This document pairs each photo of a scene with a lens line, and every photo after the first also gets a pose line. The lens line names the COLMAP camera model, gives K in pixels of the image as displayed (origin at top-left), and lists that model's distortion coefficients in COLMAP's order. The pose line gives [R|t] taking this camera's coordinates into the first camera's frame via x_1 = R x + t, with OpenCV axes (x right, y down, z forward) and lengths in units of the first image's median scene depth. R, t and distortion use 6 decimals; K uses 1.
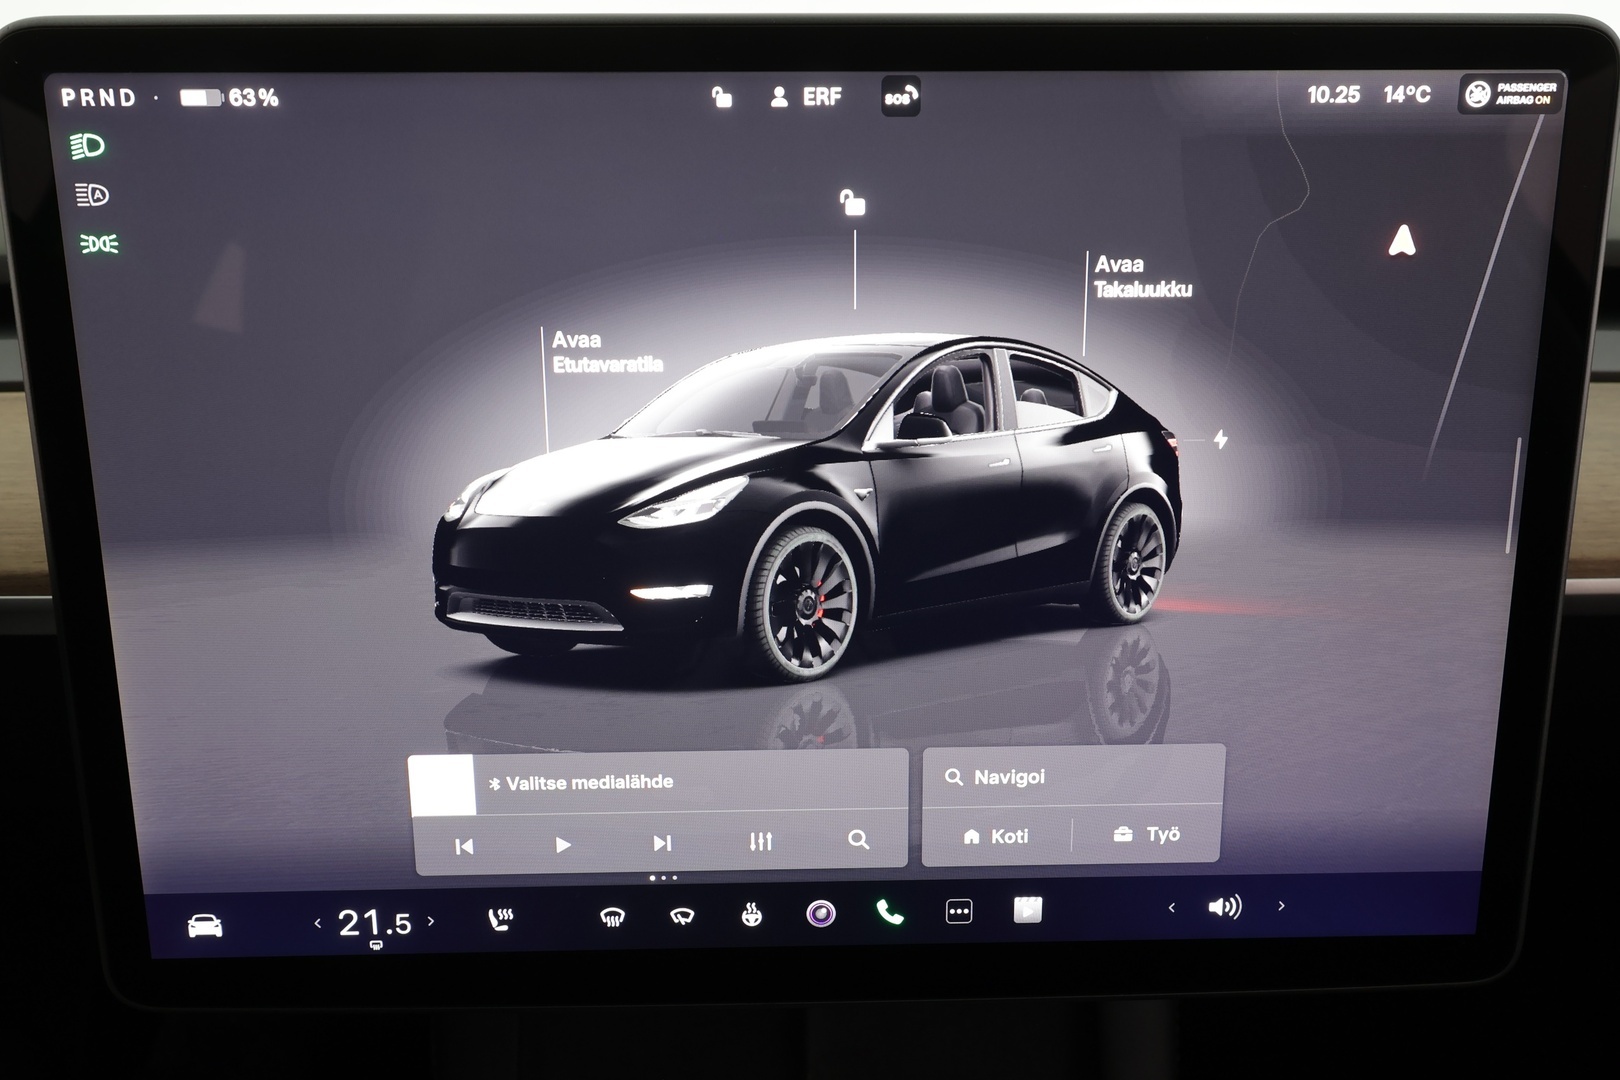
lens RADIAL K [[1150.8, 0, 810.0], [0, 1150.8, 540.0], [0, 0, 1]] dist [0.003483, 0.000448]
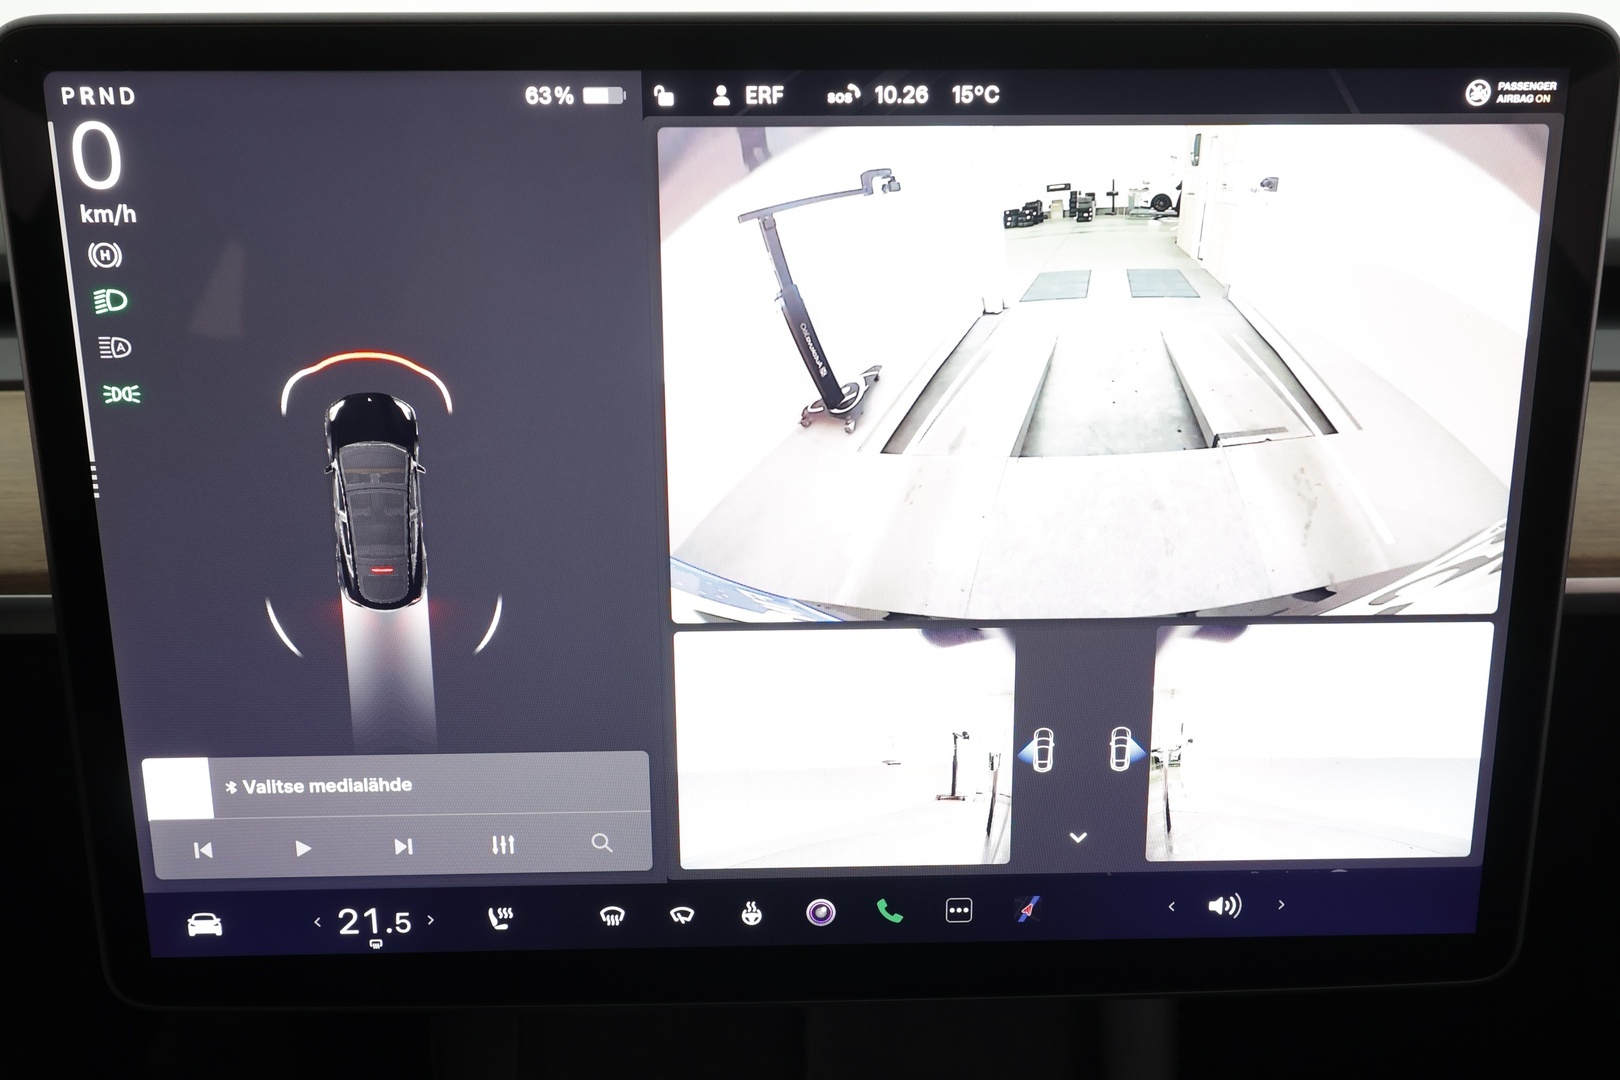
lens RADIAL K [[1150.8, 0, 810.0], [0, 1150.8, 540.0], [0, 0, 1]] dist [0.003483, 0.000448]
pose [[1.000000, -0.000177, -0.000101, 0.225210], [0.000178, 0.999999, 0.001110, -0.002680], [0.000101, -0.001110, 0.999999, 0.005129]]
